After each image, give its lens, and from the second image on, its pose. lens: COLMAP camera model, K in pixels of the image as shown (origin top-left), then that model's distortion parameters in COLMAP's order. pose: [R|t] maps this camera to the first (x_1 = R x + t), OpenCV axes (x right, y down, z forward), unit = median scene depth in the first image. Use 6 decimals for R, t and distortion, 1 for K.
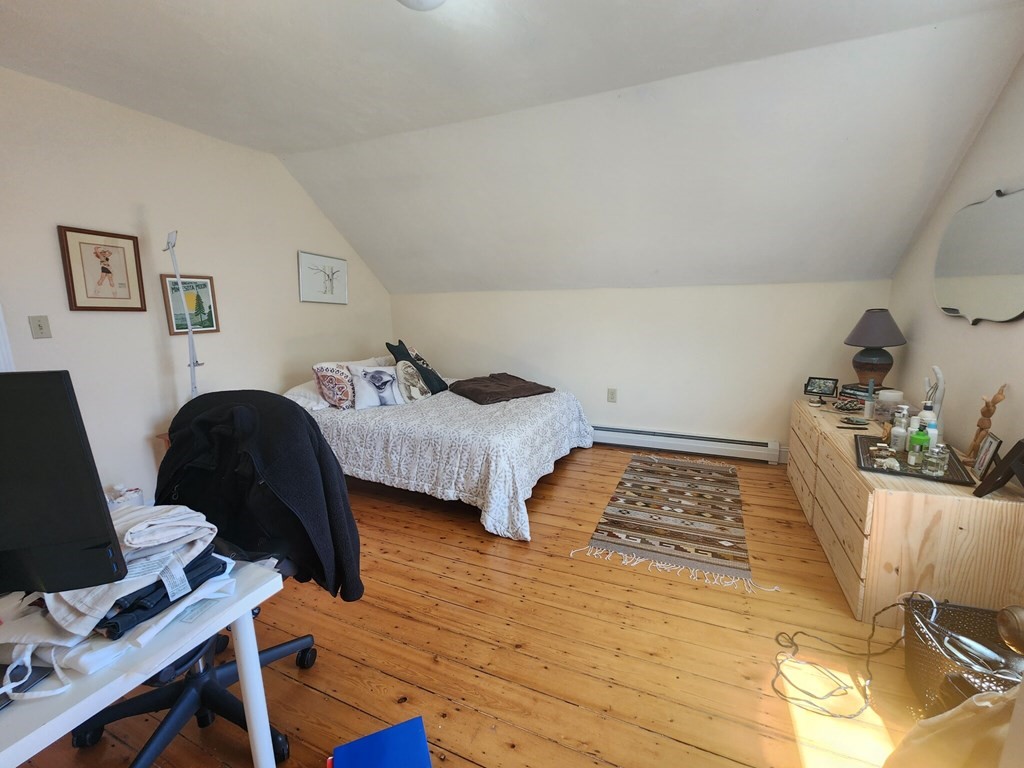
lens RADIAL K [[421.4, 0, 518.8], [0, 421.4, 383.4], [0, 0, 1]] dist [0.004914, -0.002327]
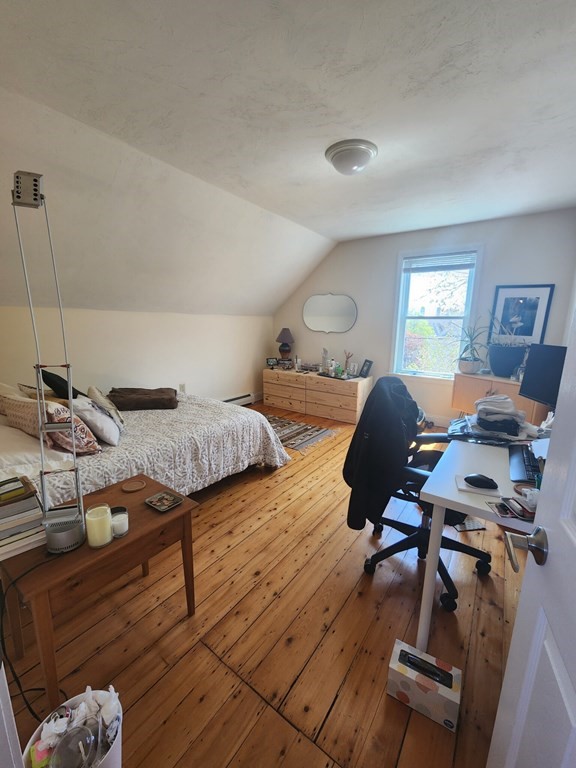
lens RADIAL K [[316.0, 0, 288.8], [0, 316.0, 388.1], [0, 0, 1]] dist [0.004914, -0.002327]
pose [[0.216486, -0.181809, 0.959208, -1.032310], [0.162176, 0.975553, 0.148305, -0.101392], [-0.962722, 0.123454, 0.240678, 0.571143]]
